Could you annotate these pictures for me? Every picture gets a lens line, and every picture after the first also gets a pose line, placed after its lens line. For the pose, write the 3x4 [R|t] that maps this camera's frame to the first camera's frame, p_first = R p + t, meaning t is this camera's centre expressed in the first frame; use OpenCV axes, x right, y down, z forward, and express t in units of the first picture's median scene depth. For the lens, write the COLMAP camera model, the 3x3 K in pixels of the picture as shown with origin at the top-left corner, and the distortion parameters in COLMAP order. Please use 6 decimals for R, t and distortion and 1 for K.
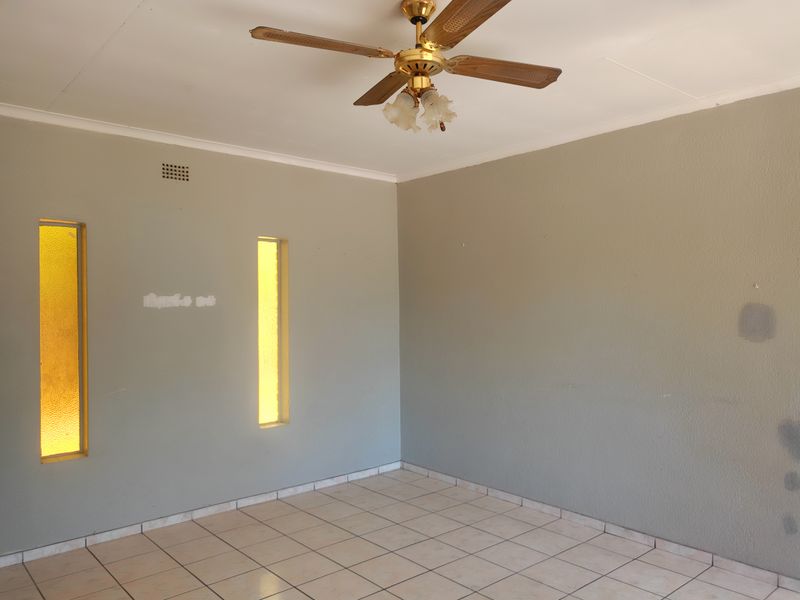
lens RADIAL K [[603.7, 0, 400.0], [0, 603.7, 300.0], [0, 0, 1]] dist [0.044453, -0.032070]
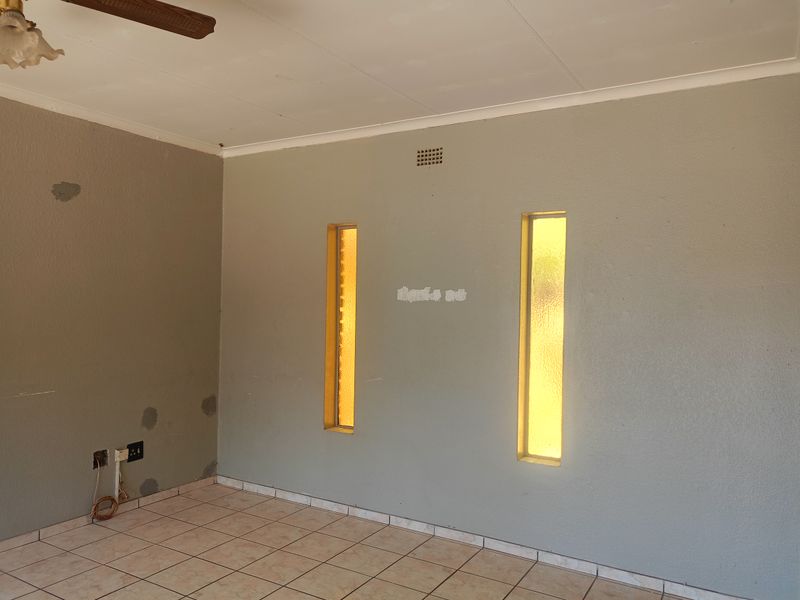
lens RADIAL K [[603.7, 0, 400.0], [0, 603.7, 300.0], [0, 0, 1]] dist [0.044453, -0.032070]
pose [[0.316103, 0.016174, -0.948587, 0.498701], [-0.012681, 0.999837, 0.012822, -0.001707], [0.948640, 0.007976, 0.316256, 0.661255]]
